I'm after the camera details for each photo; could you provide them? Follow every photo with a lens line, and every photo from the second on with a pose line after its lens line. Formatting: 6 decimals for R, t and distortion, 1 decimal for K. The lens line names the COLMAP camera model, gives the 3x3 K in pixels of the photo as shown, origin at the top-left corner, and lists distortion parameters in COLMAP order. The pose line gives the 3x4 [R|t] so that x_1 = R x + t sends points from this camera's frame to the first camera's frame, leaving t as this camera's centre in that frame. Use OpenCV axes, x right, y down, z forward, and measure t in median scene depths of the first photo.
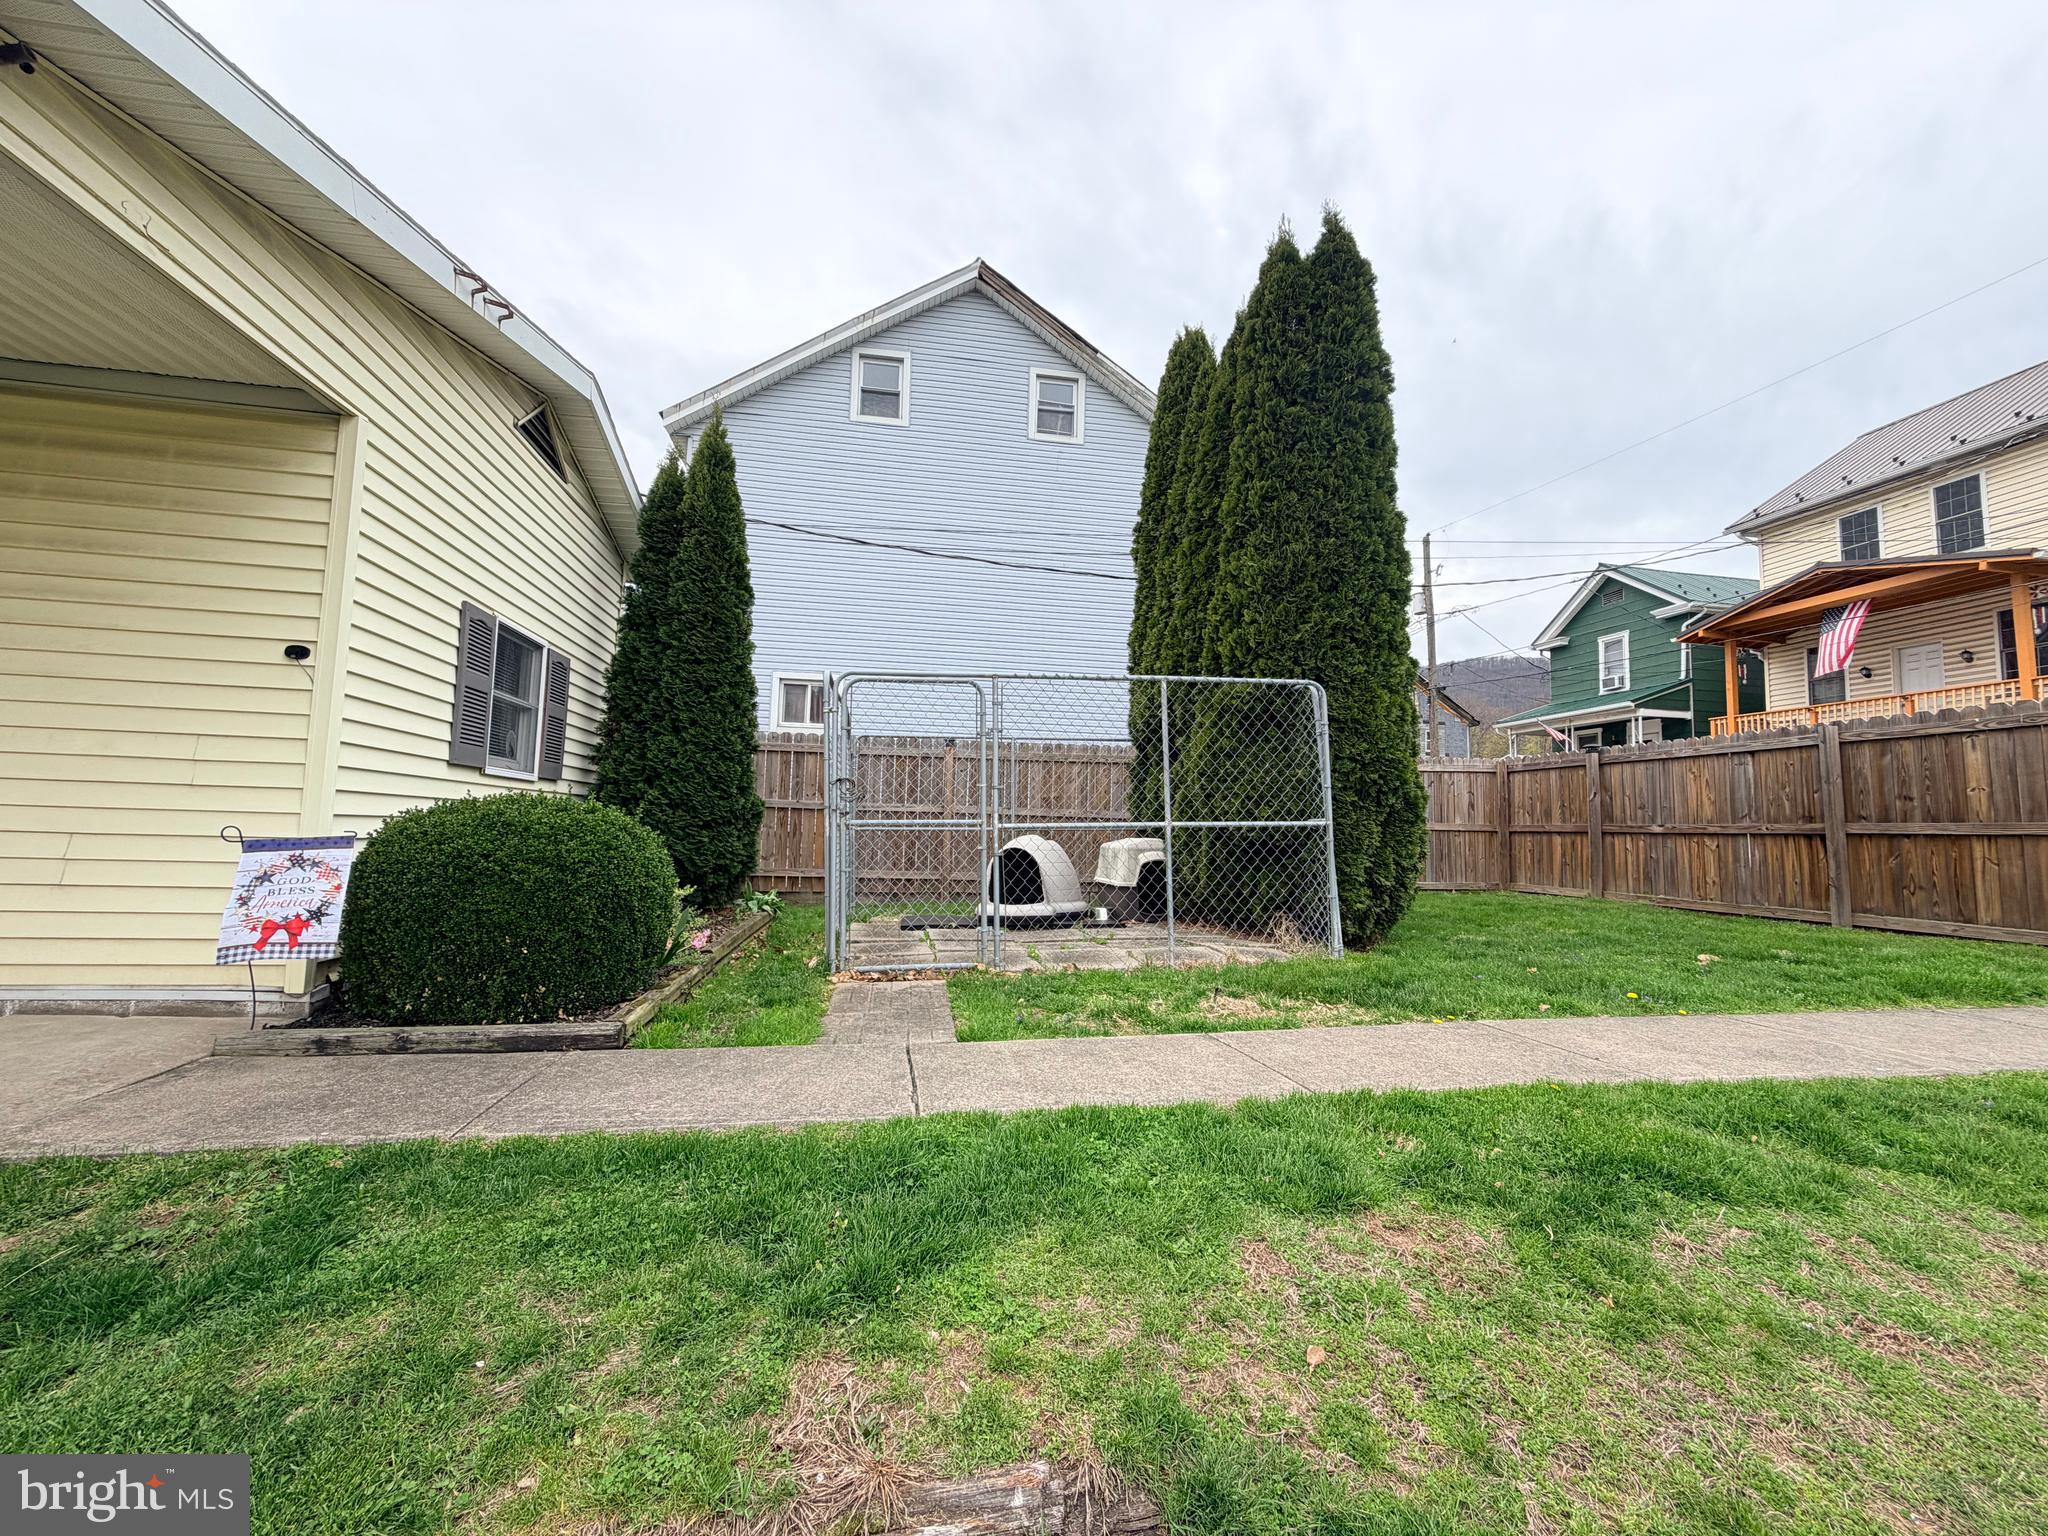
lens RADIAL K [[815.4, 0, 1012.7], [0, 815.4, 762.4], [0, 0, 1]] dist [0.002082, -0.000401]
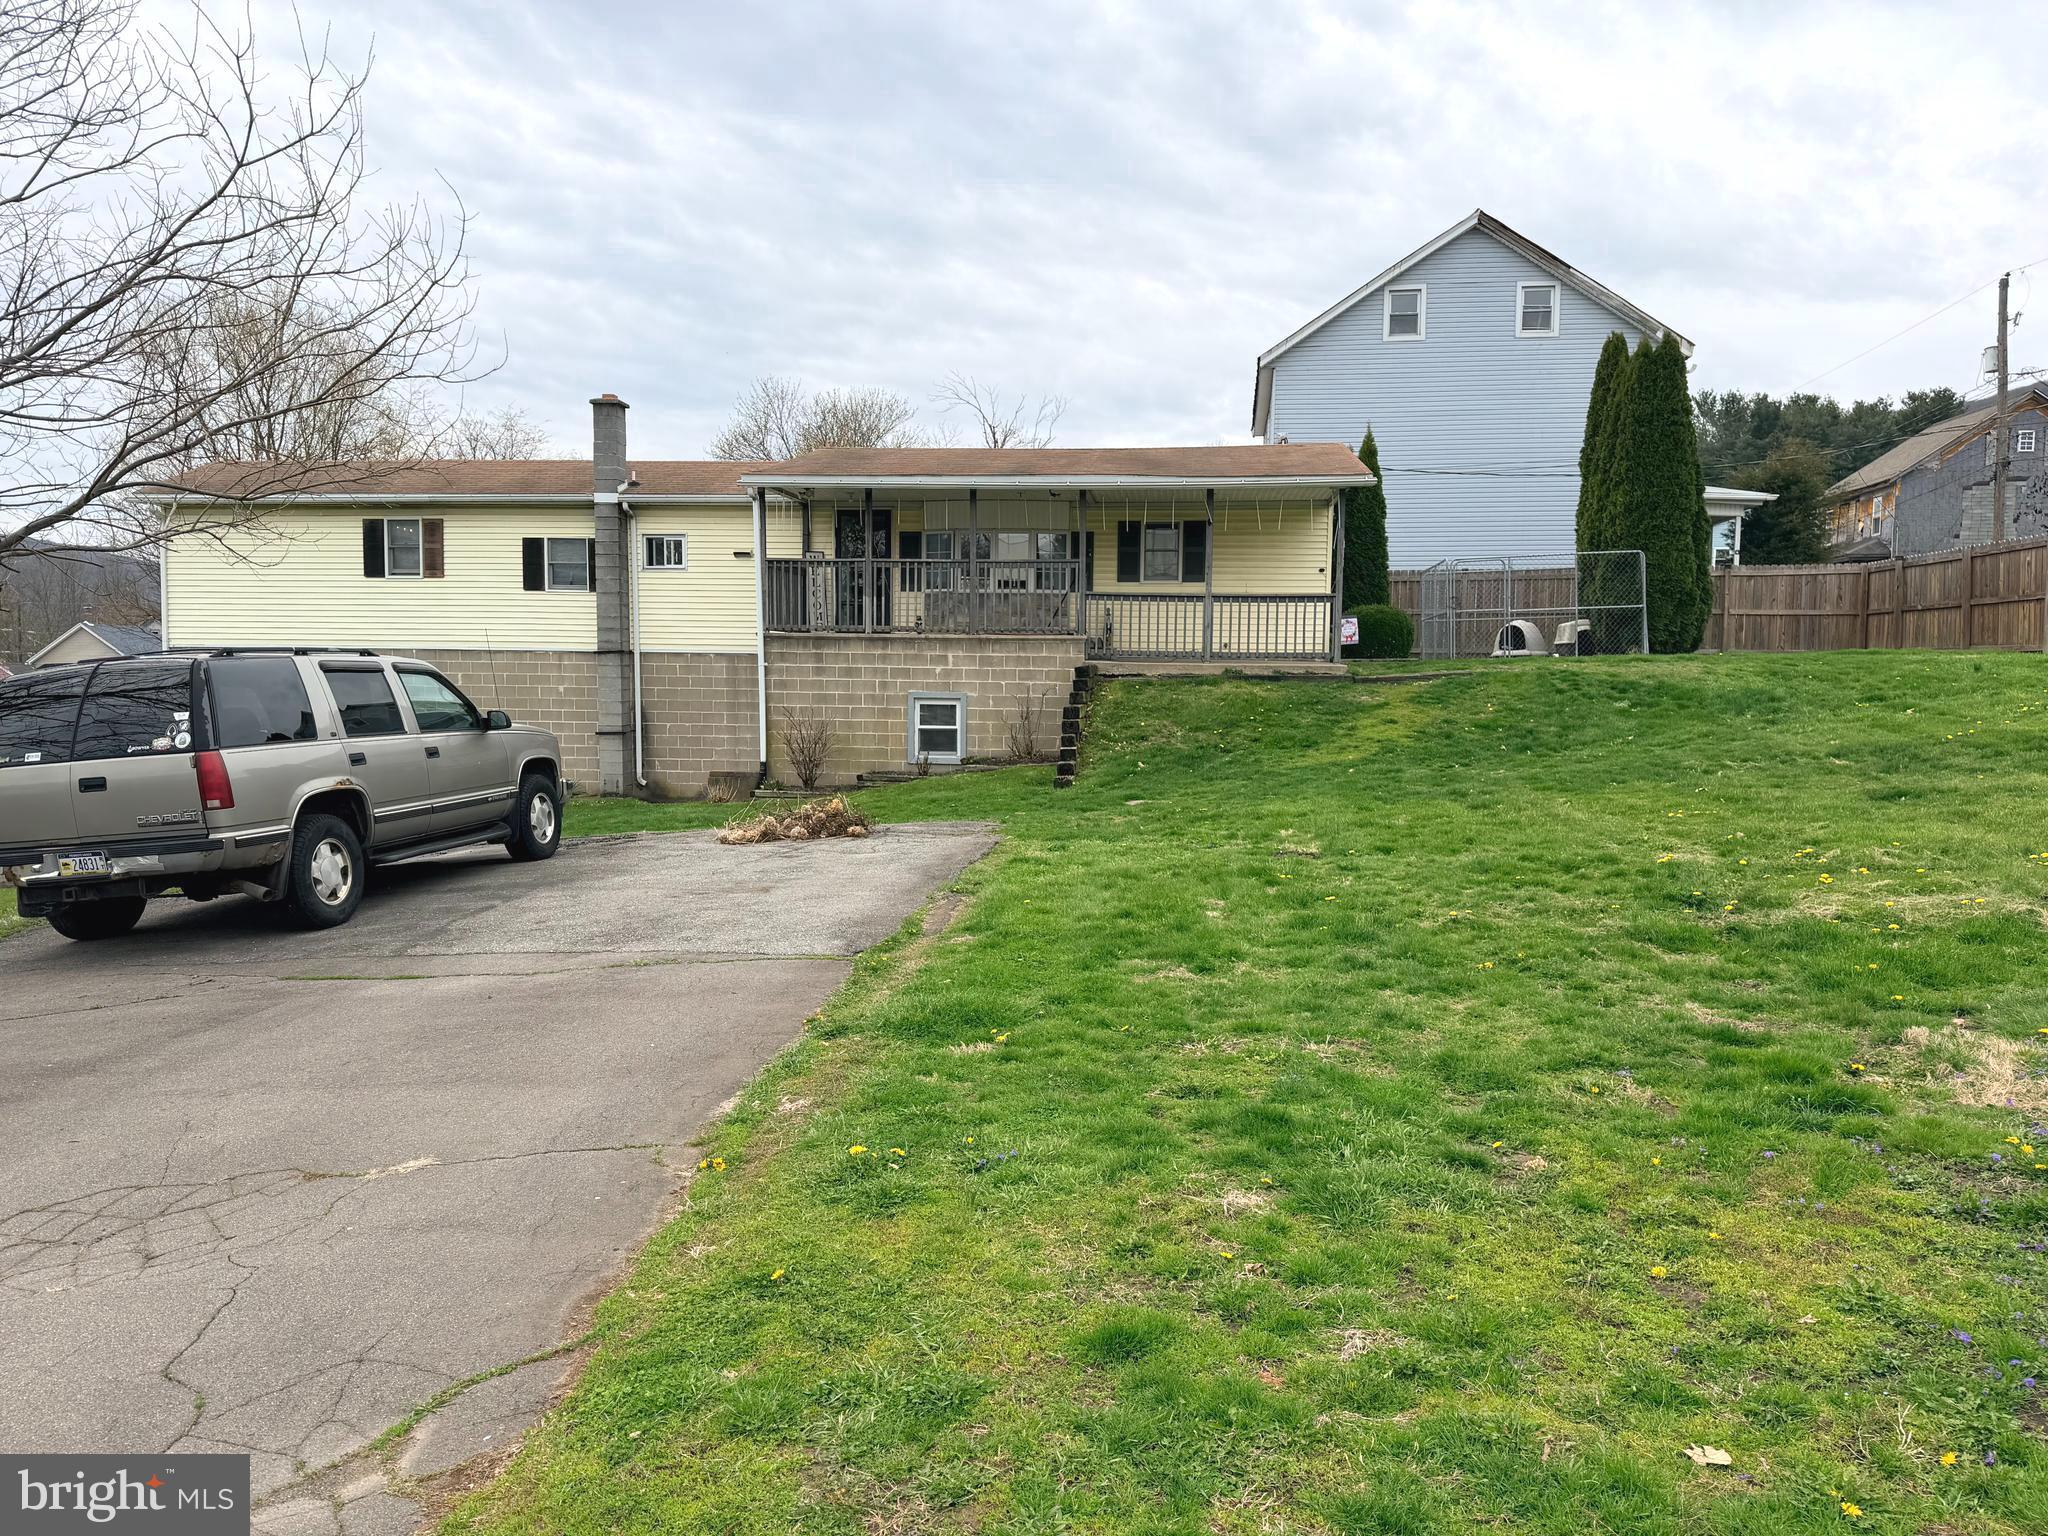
lens RADIAL K [[1440.6, 0, 1027.6], [0, 1440.6, 776.6], [0, 0, 1]] dist [0.029642, -0.004185]
pose [[0.960007, 0.001239, -0.279974, -0.098185], [0.041213, 0.988471, 0.145693, -0.067790], [0.276927, -0.151405, 0.948888, -1.914633]]
